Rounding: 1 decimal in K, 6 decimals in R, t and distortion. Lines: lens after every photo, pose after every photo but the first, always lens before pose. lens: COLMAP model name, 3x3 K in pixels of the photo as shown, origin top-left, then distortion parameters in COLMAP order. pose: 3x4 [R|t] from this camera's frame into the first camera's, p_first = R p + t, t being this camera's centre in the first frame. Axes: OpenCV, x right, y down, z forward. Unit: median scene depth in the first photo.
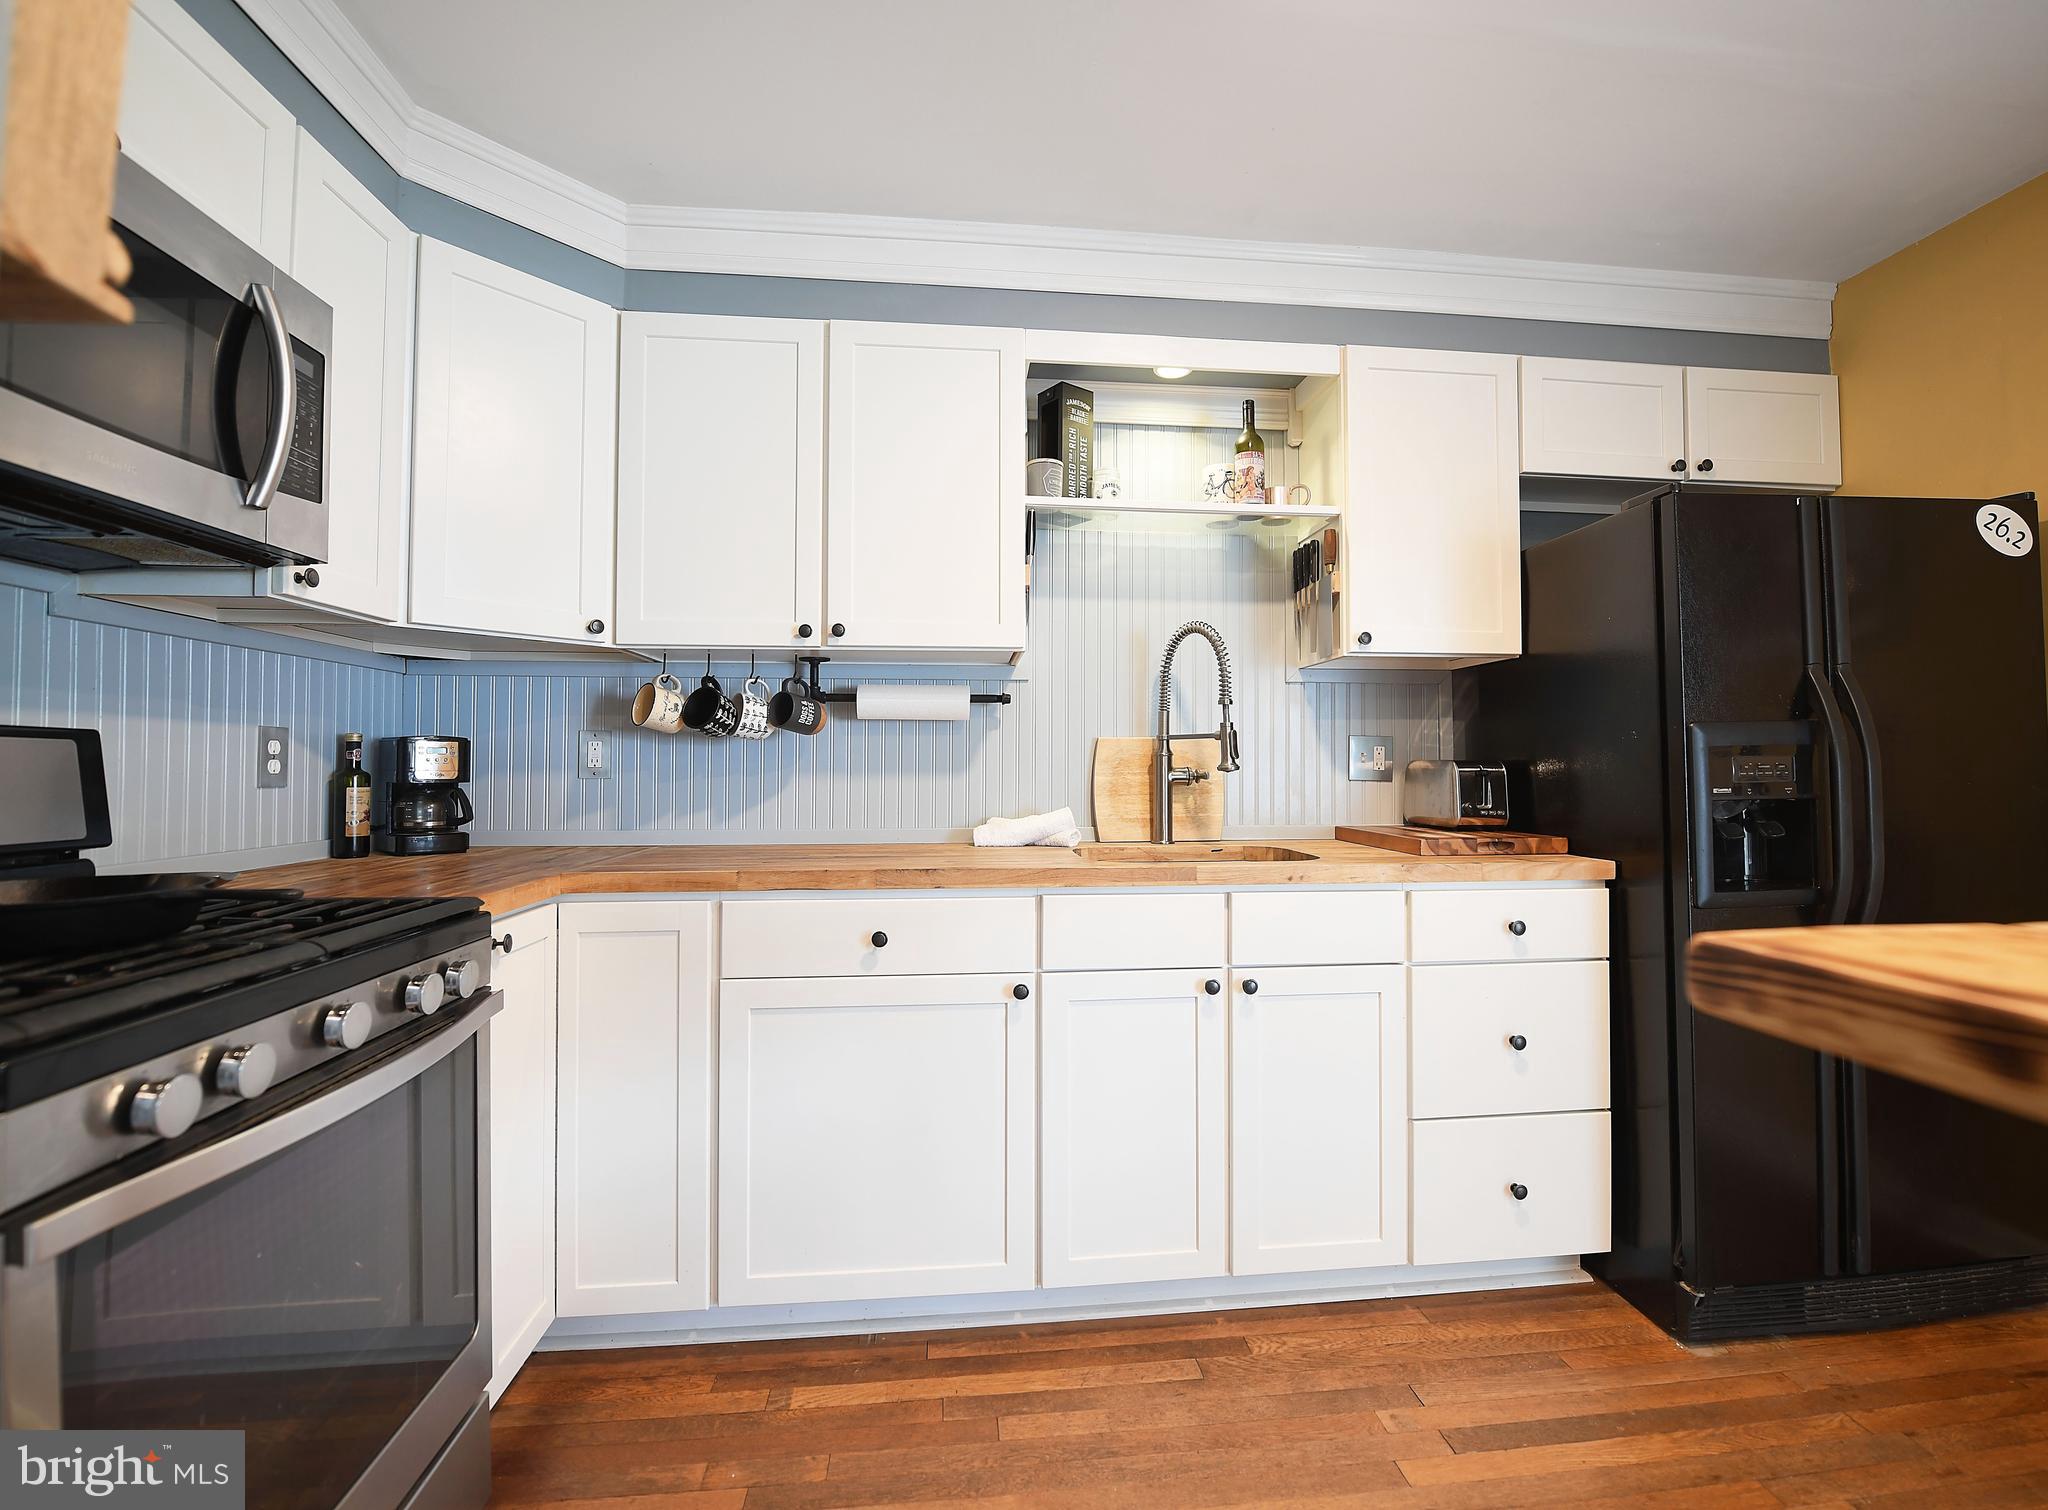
lens RADIAL K [[911.8, 0, 1046.0], [0, 911.8, 744.3], [0, 0, 1]] dist [-0.017233, -0.000056]
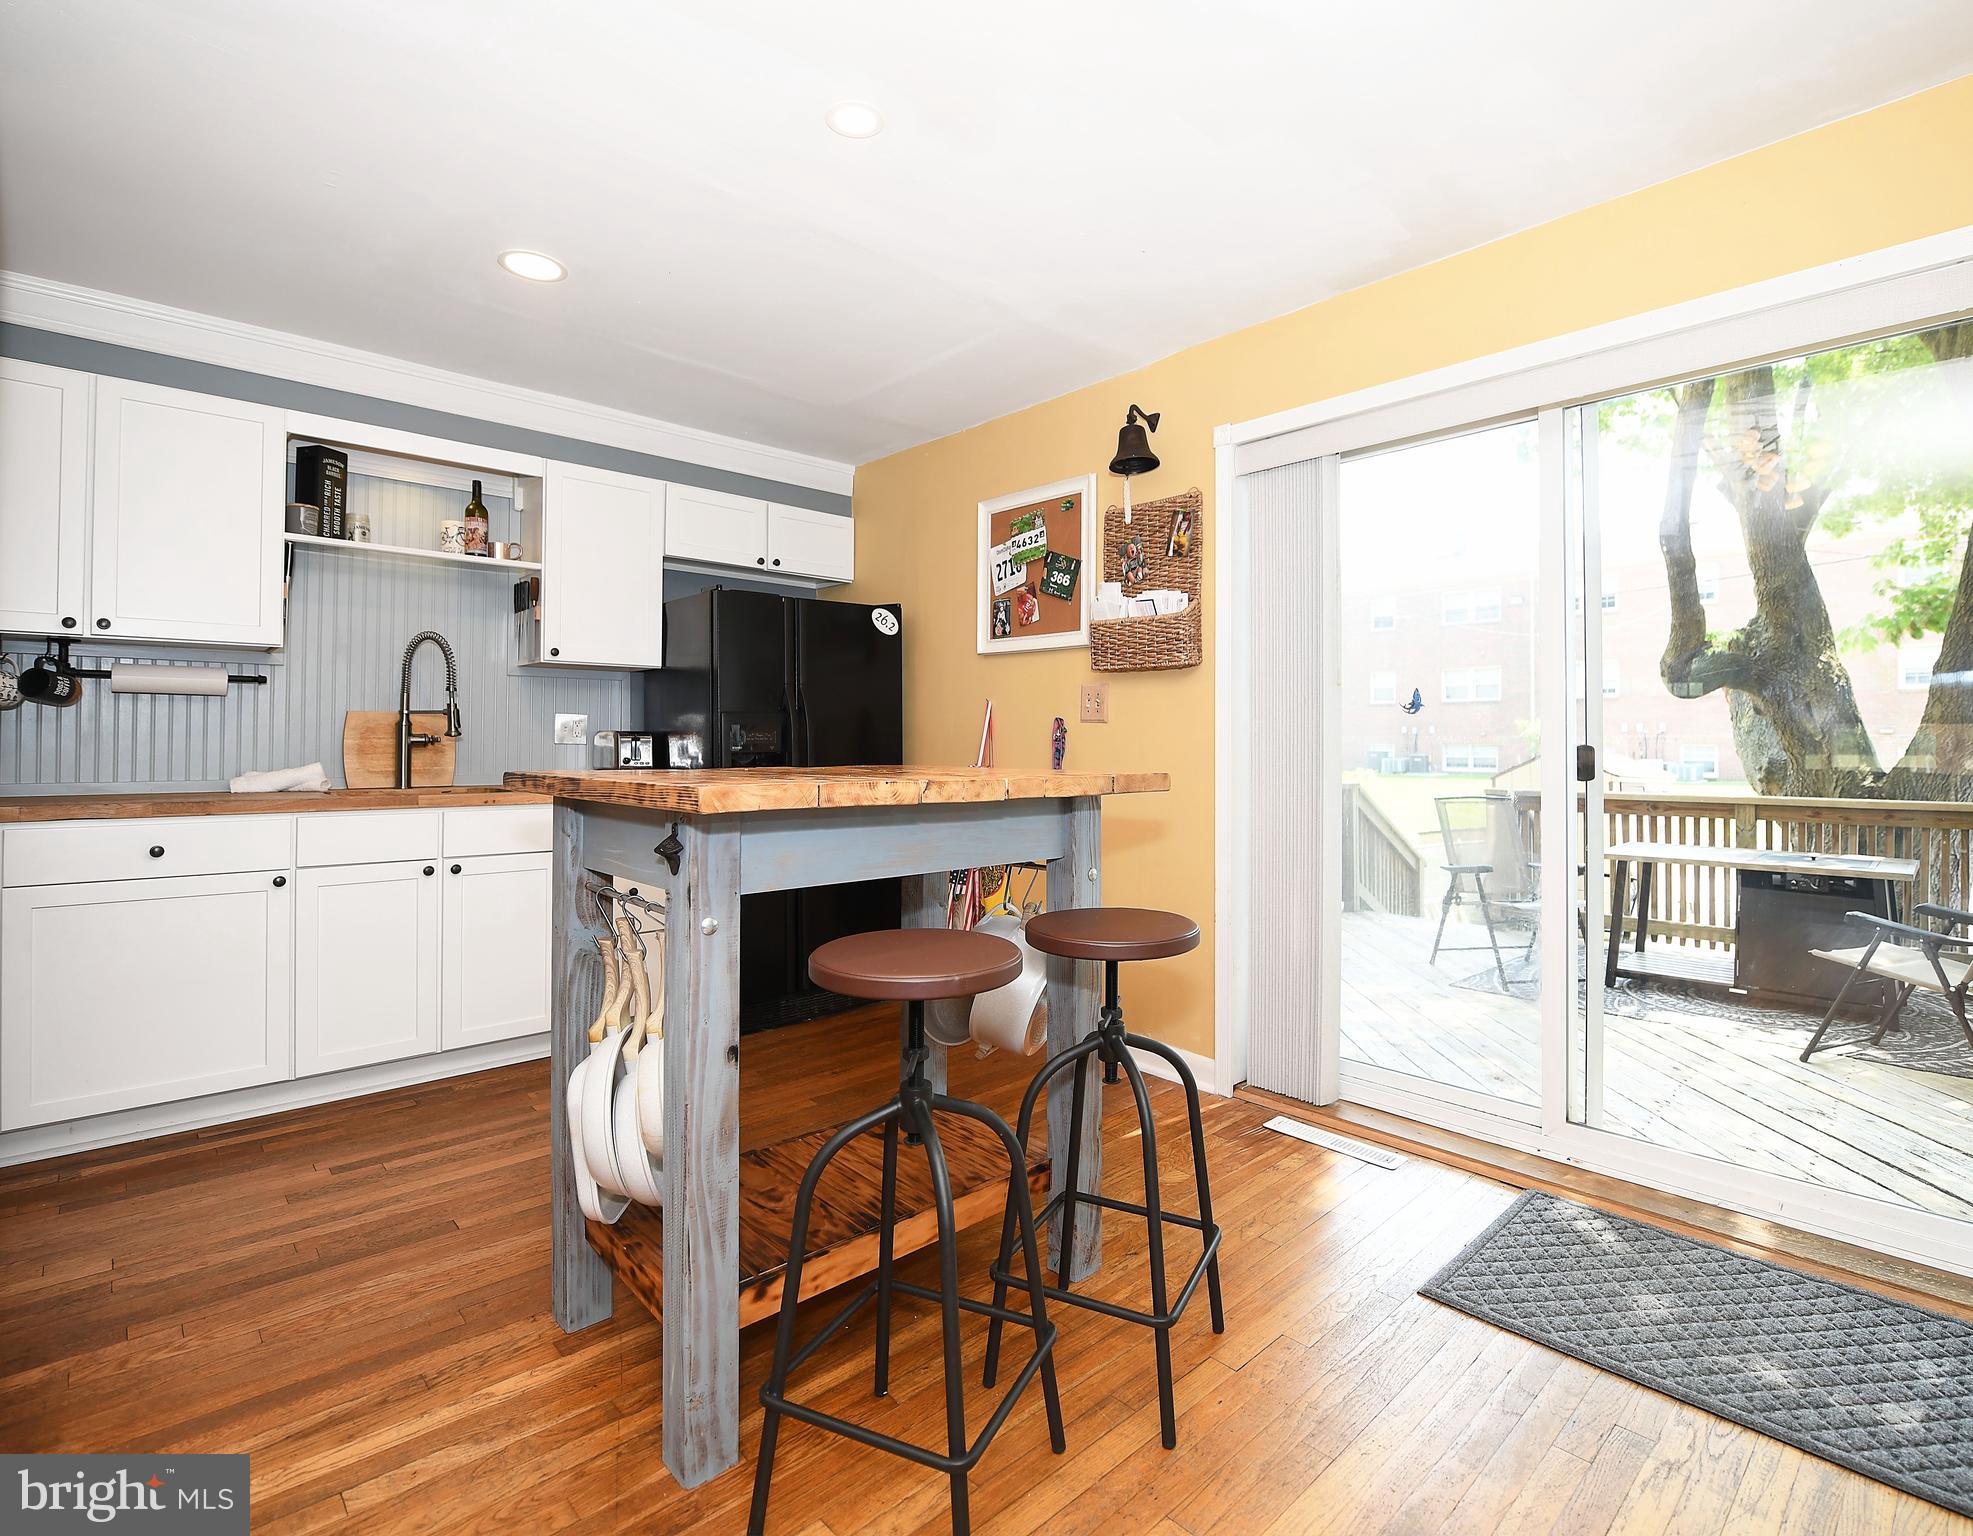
lens RADIAL K [[963.2, 0, 1031.4], [0, 963.2, 730.4], [0, 0, 1]] dist [-0.000343, -0.013790]
pose [[0.786493, 0.010649, 0.617507, -0.024570], [-0.020714, 0.999744, 0.009141, -0.013767], [-0.617252, -0.019980, 0.786512, -0.806624]]
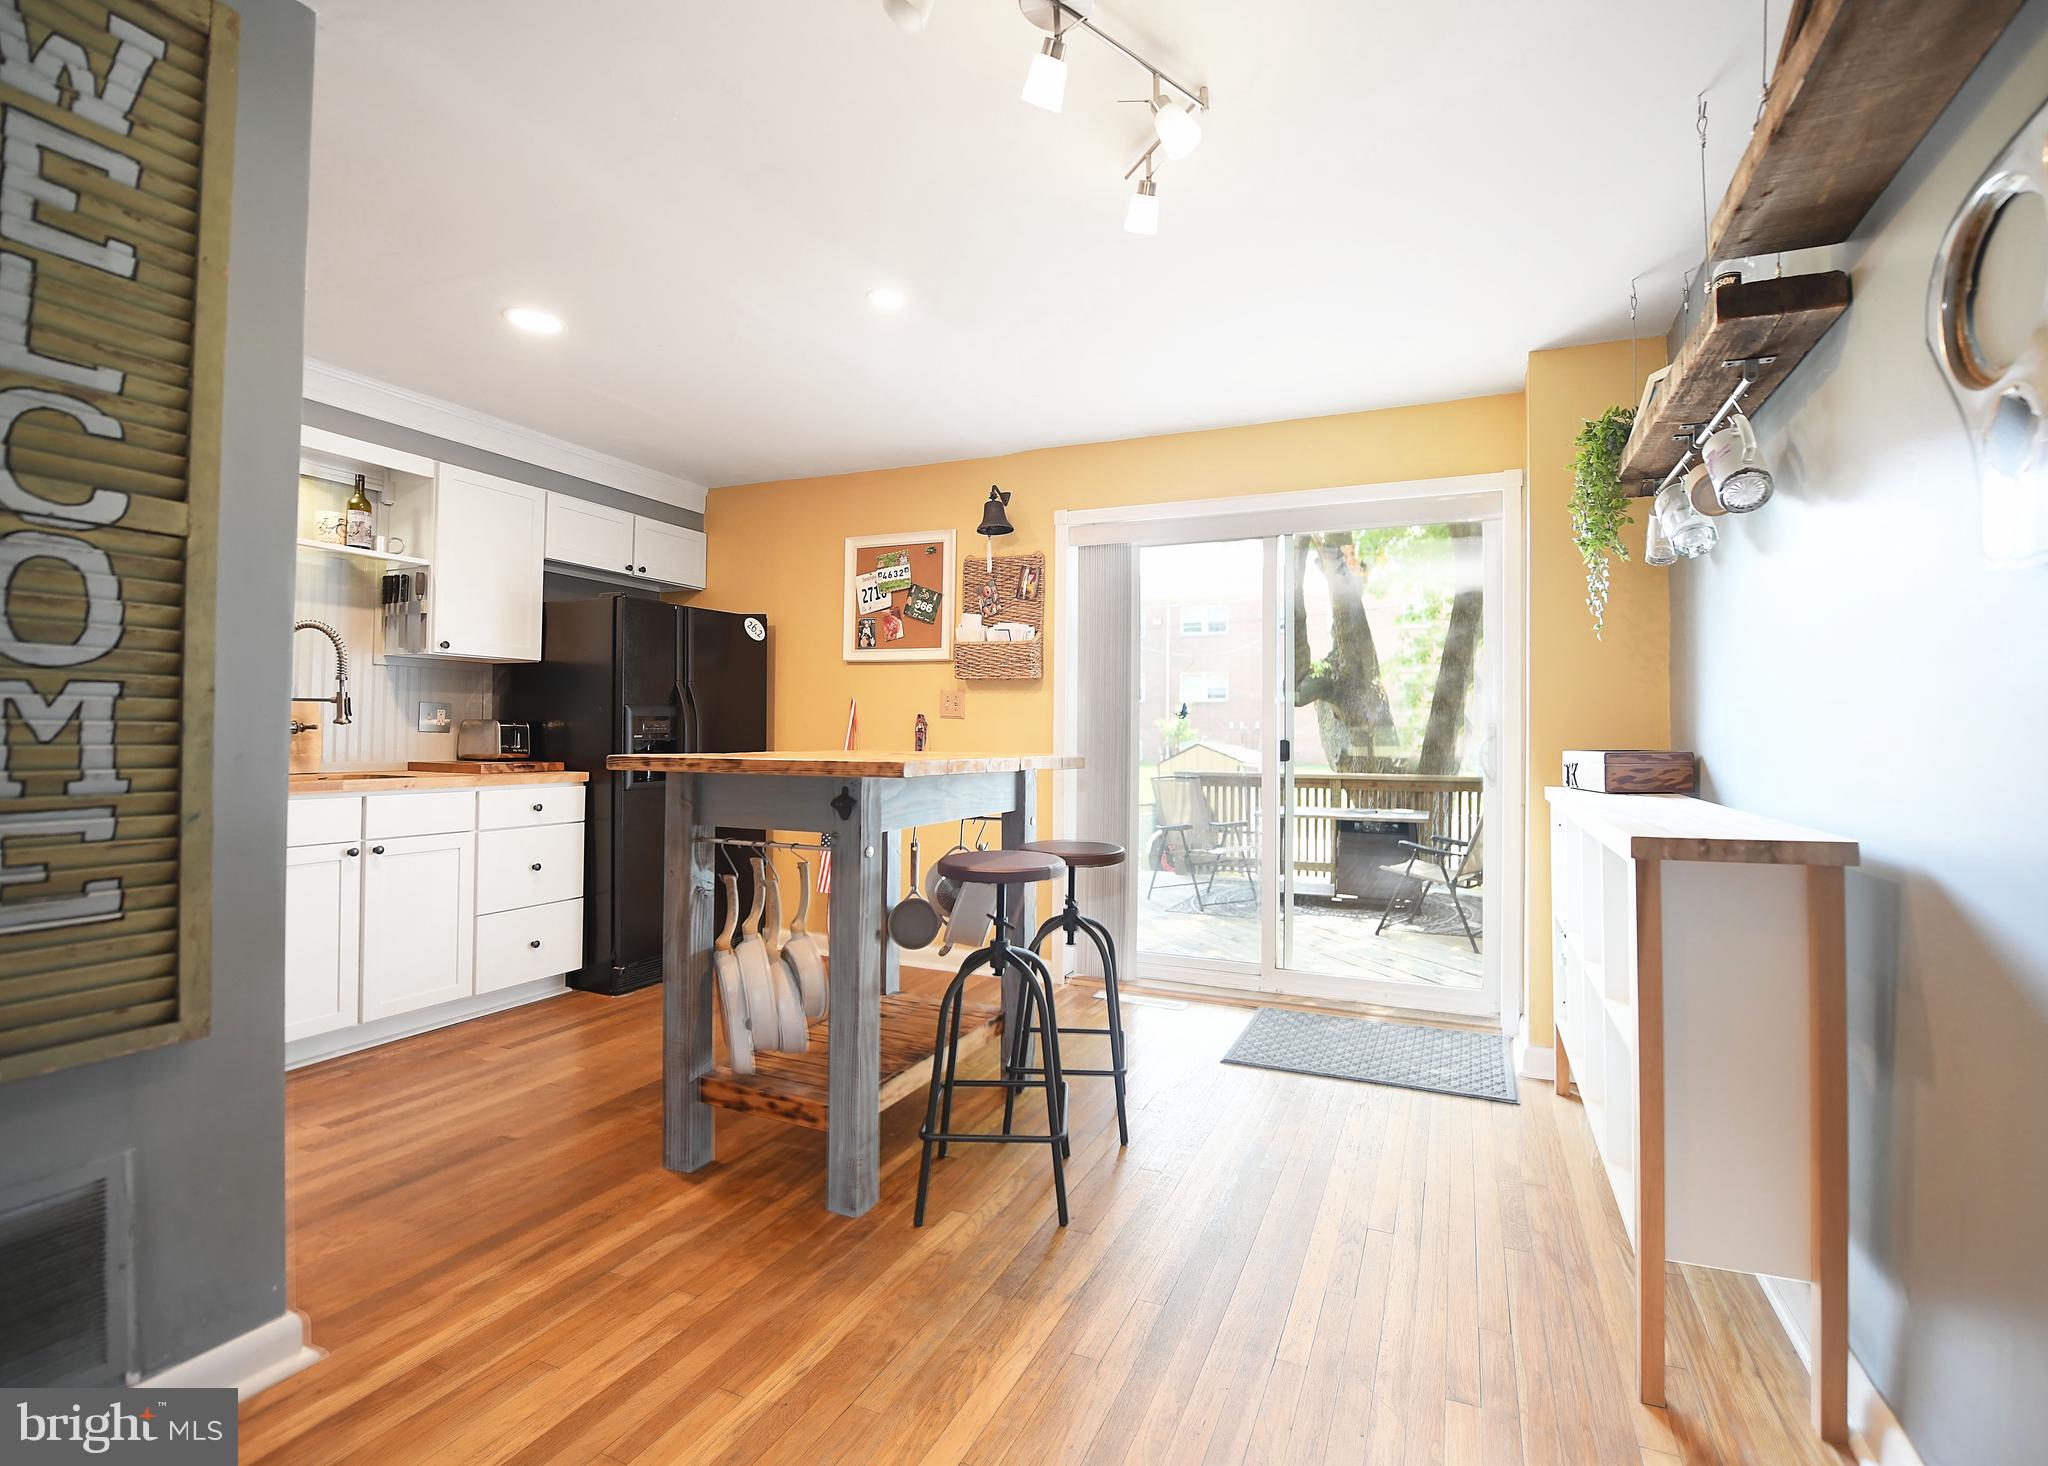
lens RADIAL K [[899.4, 0, 1115.1], [0, 899.4, 719.5], [0, 0, 1]] dist [-0.017071, -0.000678]
pose [[0.455752, 0.020565, 0.889869, -0.527769], [-0.035441, 0.999360, -0.004944, -0.016378], [-0.889401, -0.029285, 0.456189, -0.817947]]
